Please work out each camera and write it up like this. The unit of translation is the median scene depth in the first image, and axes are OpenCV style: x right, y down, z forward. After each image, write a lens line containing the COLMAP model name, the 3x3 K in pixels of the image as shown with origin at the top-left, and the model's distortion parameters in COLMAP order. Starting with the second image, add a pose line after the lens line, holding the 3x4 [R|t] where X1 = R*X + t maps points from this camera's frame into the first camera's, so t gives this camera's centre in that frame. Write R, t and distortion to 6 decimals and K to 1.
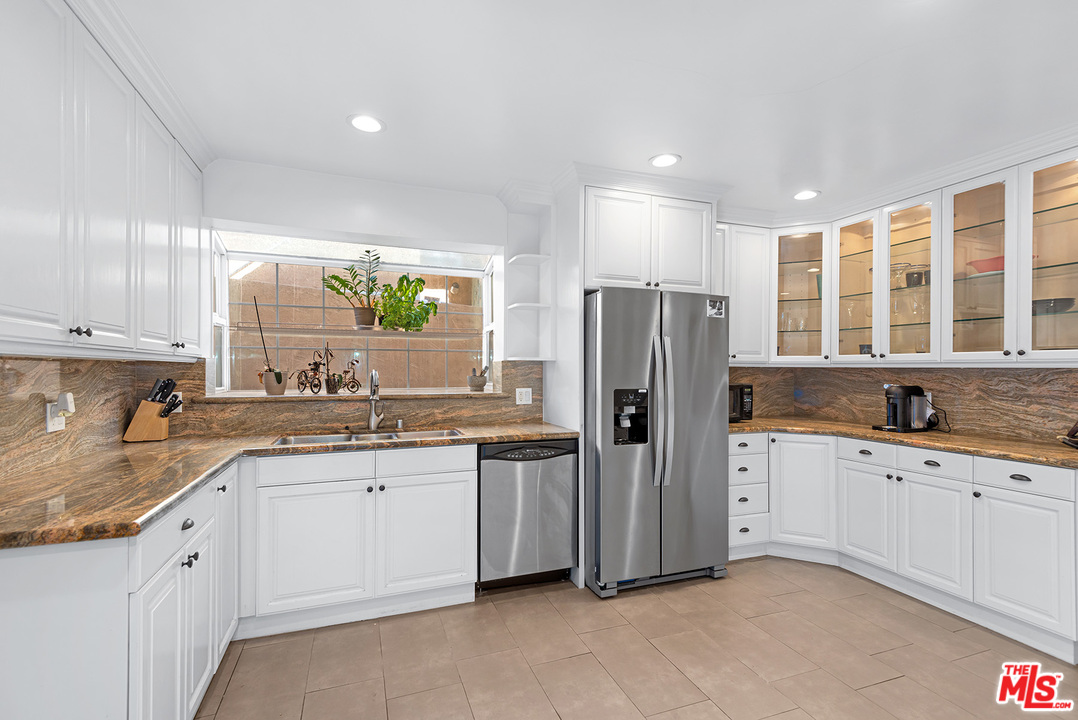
lens RADIAL K [[494.6, 0, 540.6], [0, 494.6, 366.2], [0, 0, 1]] dist [0.022891, -0.000599]
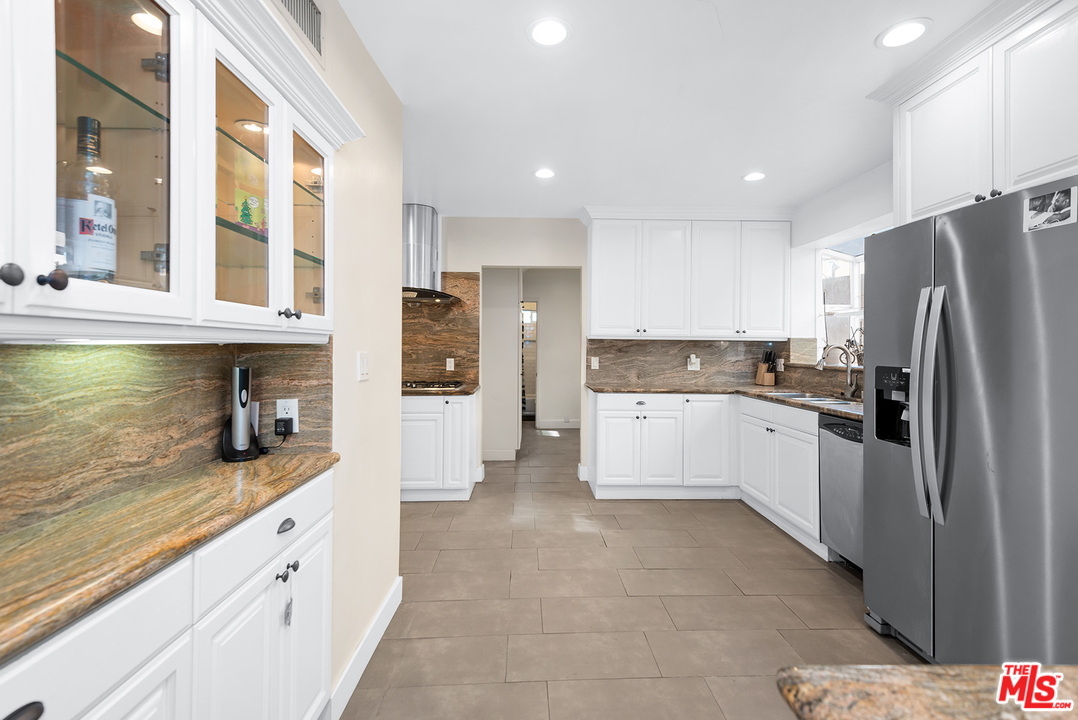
lens RADIAL K [[494.4, 0, 541.5], [0, 494.4, 345.4], [0, 0, 1]] dist [0.021382, -0.000104]
pose [[-0.321245, -0.009095, -0.946953, 1.013528], [-0.002157, 0.999958, -0.008872, 0.021180], [0.946994, -0.000808, -0.321251, 0.719976]]
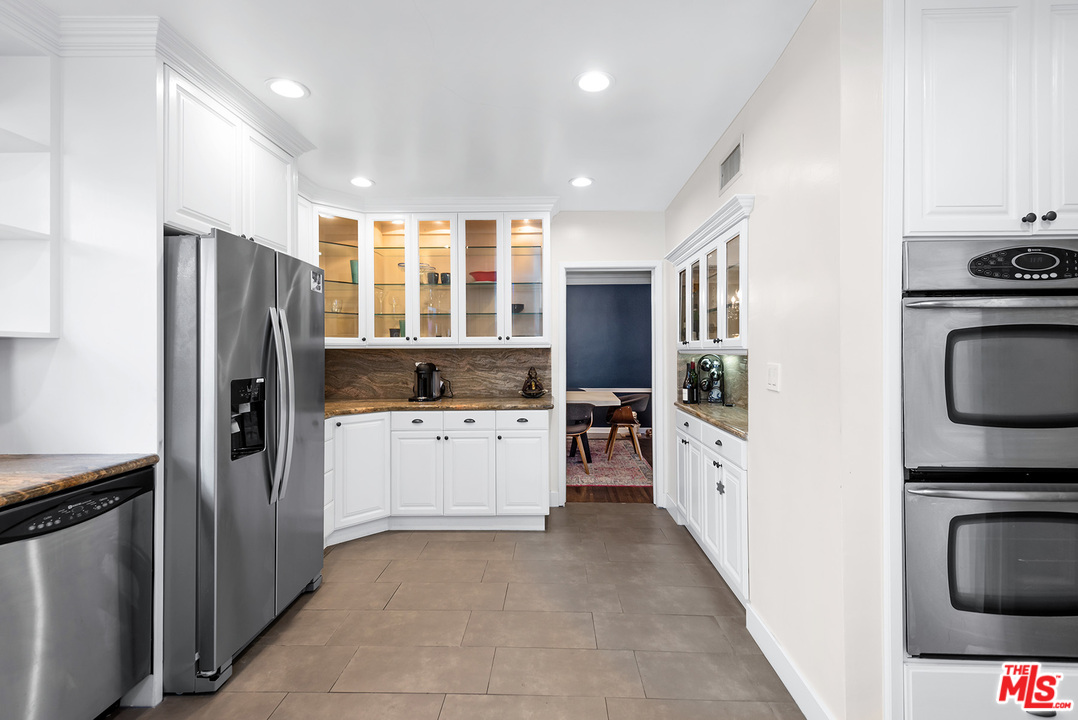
lens RADIAL K [[494.4, 0, 541.5], [0, 494.4, 345.4], [0, 0, 1]] dist [0.021382, -0.000104]
pose [[0.379062, 0.001824, 0.925369, -0.322263], [0.004883, 0.999980, -0.003971, 0.001431], [-0.925358, 0.006024, 0.379046, 0.311262]]
